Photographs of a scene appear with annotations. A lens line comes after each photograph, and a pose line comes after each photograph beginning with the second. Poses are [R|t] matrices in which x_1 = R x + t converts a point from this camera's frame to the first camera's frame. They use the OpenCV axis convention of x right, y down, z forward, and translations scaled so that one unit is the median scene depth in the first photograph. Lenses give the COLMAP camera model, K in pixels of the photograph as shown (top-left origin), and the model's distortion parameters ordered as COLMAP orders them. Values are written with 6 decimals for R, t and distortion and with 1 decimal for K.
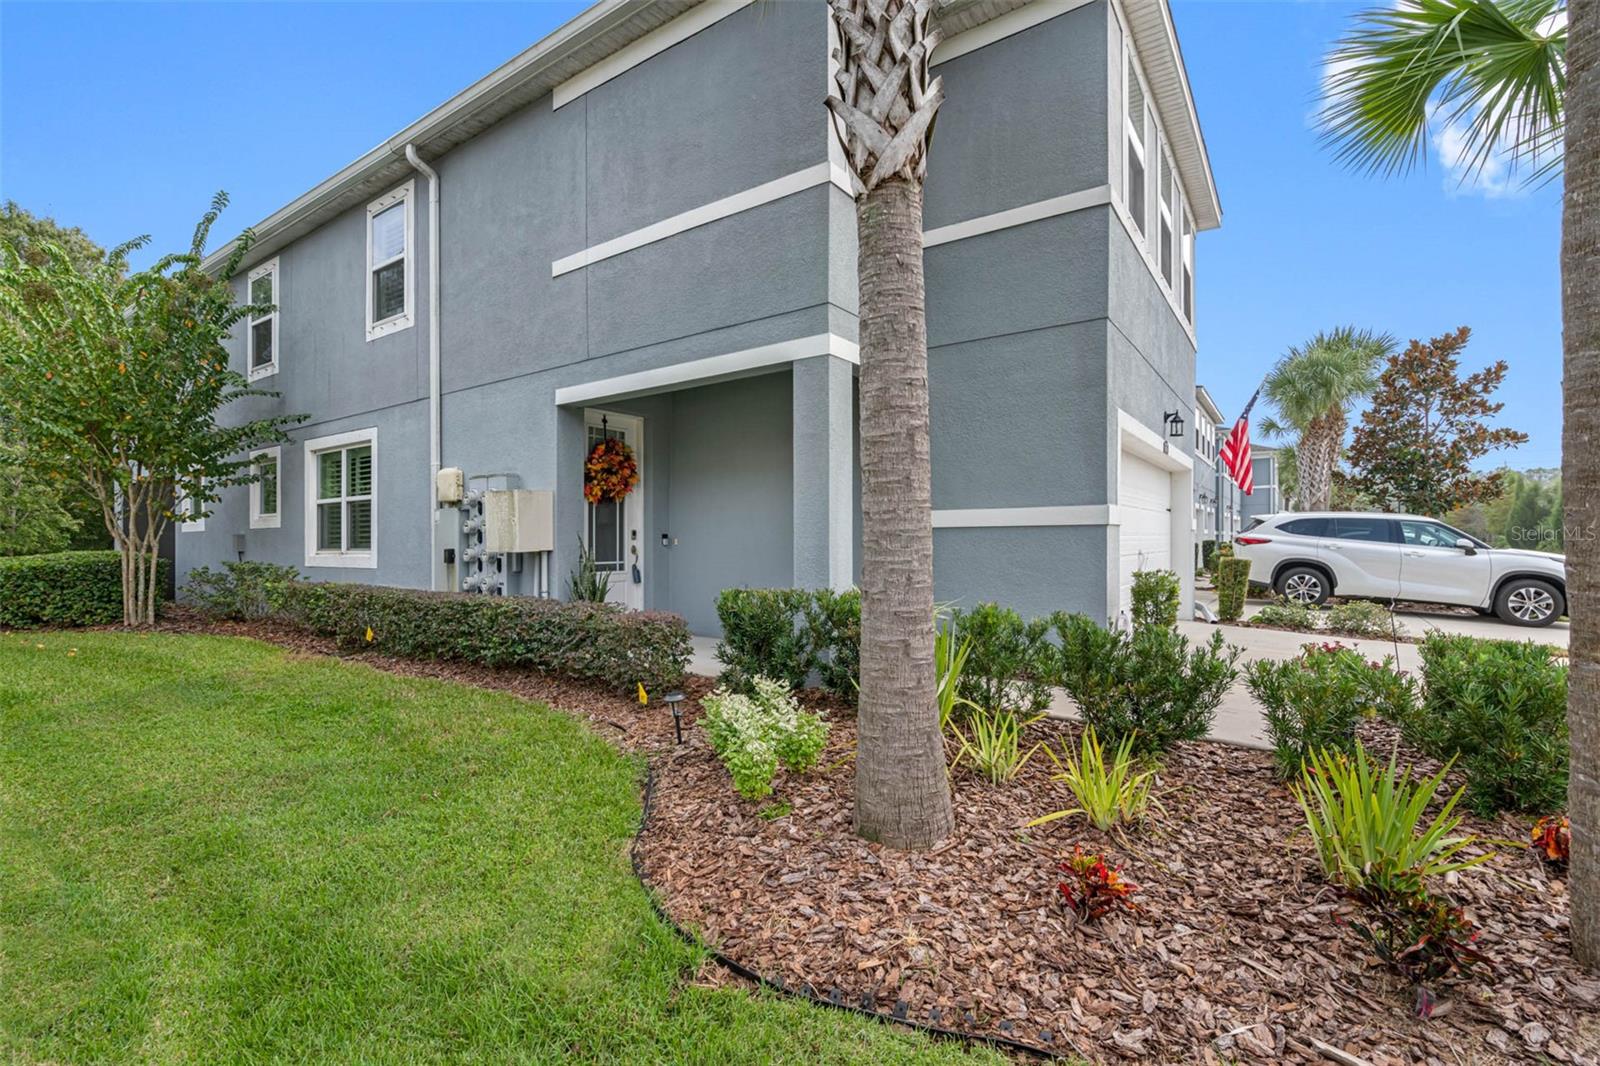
lens RADIAL K [[744.8, 0, 788.2], [0, 744.8, 534.3], [0, 0, 1]] dist [-0.002686, 0.000101]
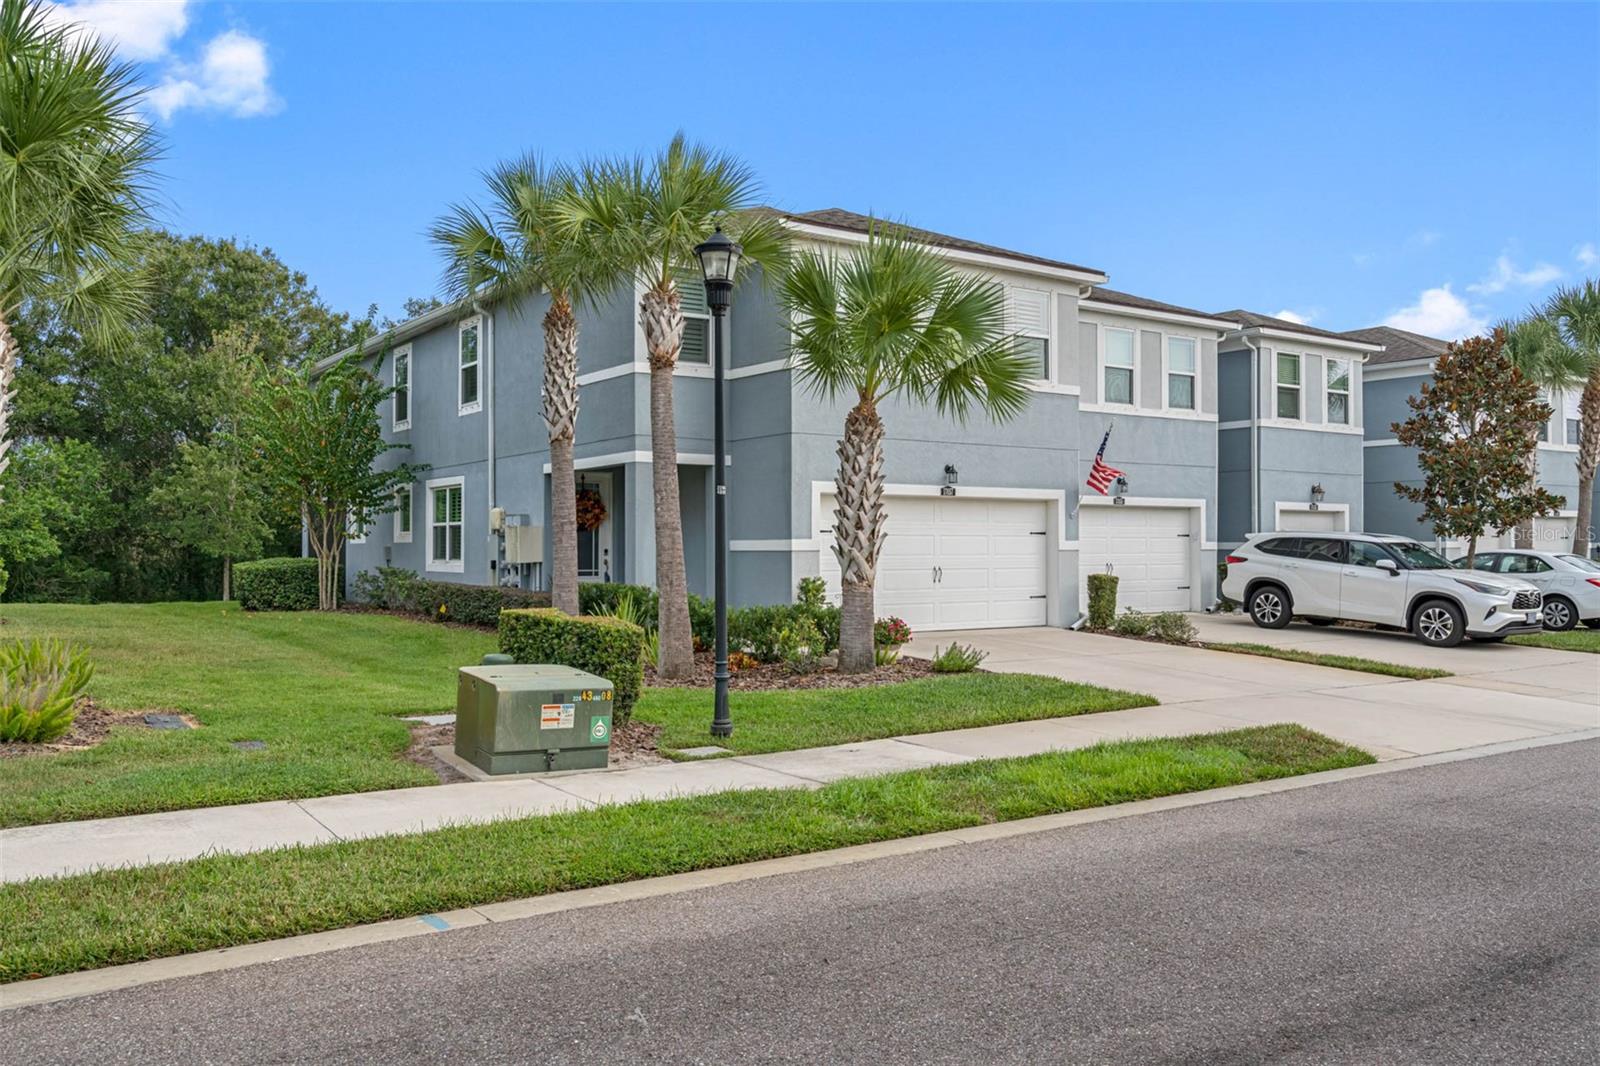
lens RADIAL K [[1308.2, 0, 800.0], [0, 1308.2, 533.0], [0, 0, 1]] dist [0.000233, -0.002597]
pose [[0.940865, 0.003516, -0.338765, 0.851908], [-0.003589, 0.999993, 0.000413, -0.032376], [0.338764, 0.000827, 0.940871, -1.082388]]
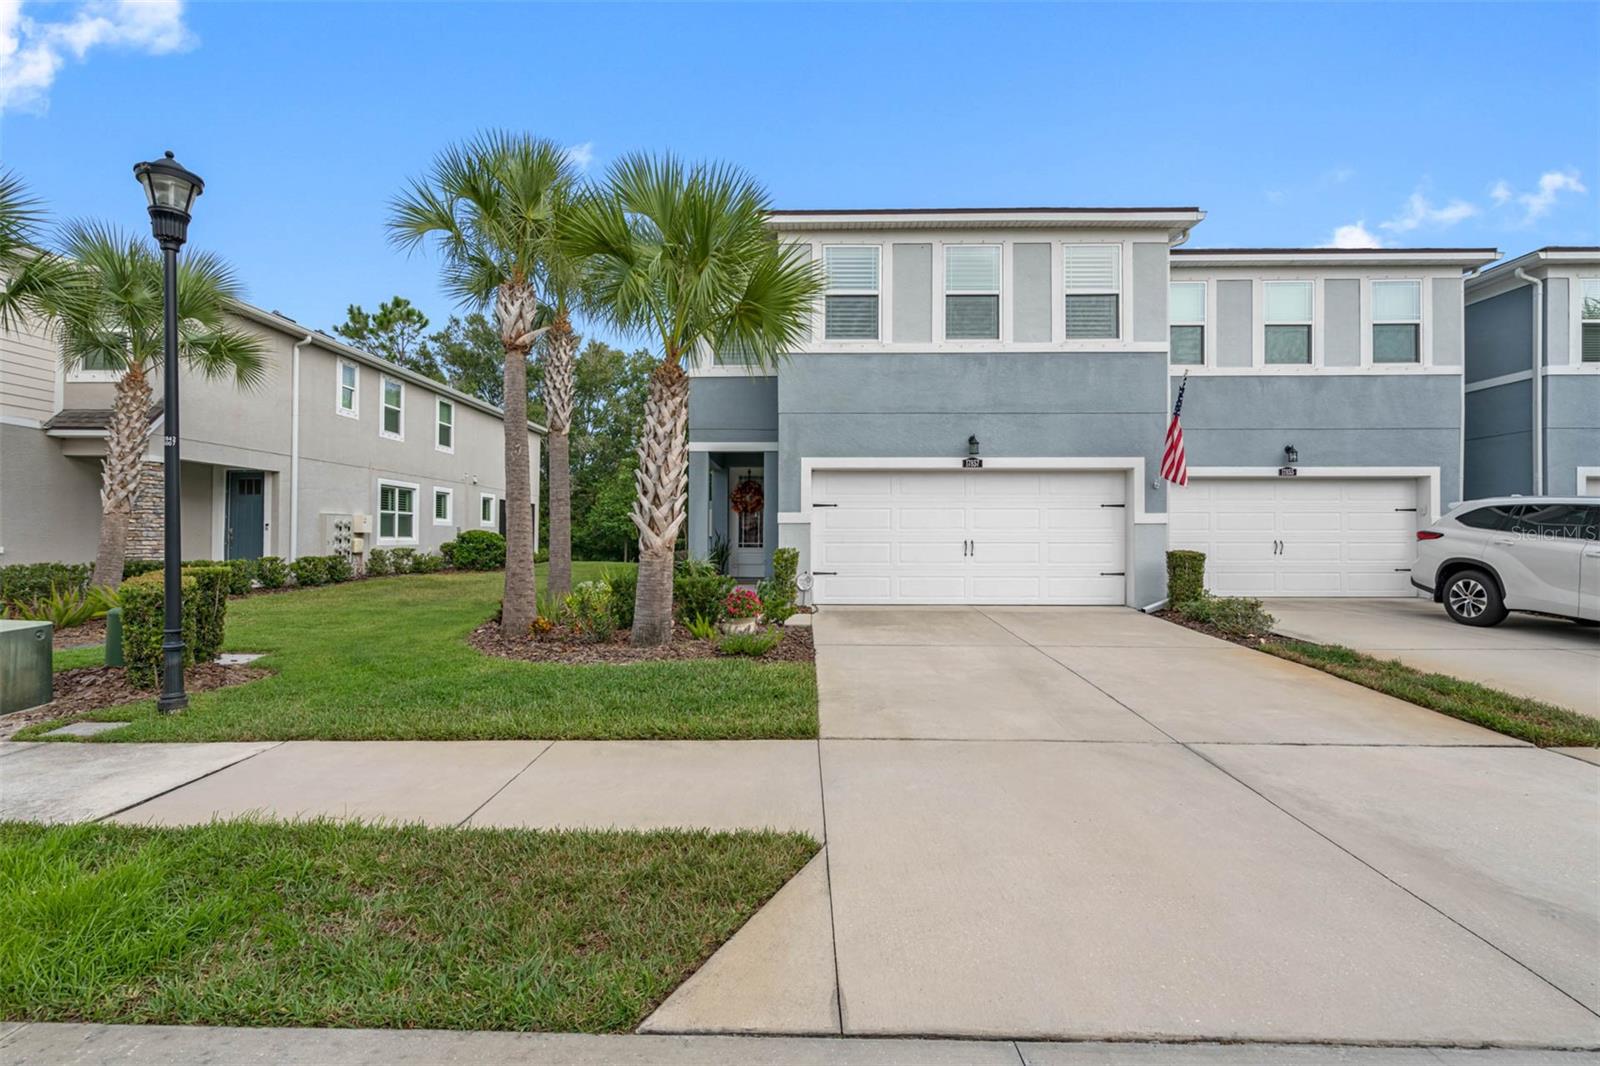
lens RADIAL K [[744.8, 0, 788.2], [0, 744.8, 534.3], [0, 0, 1]] dist [-0.002686, 0.000101]
pose [[0.557070, 0.004325, -0.830454, 1.148971], [0.001965, 0.999977, 0.006526, 0.001433], [0.830463, -0.005267, 0.557049, -0.014101]]
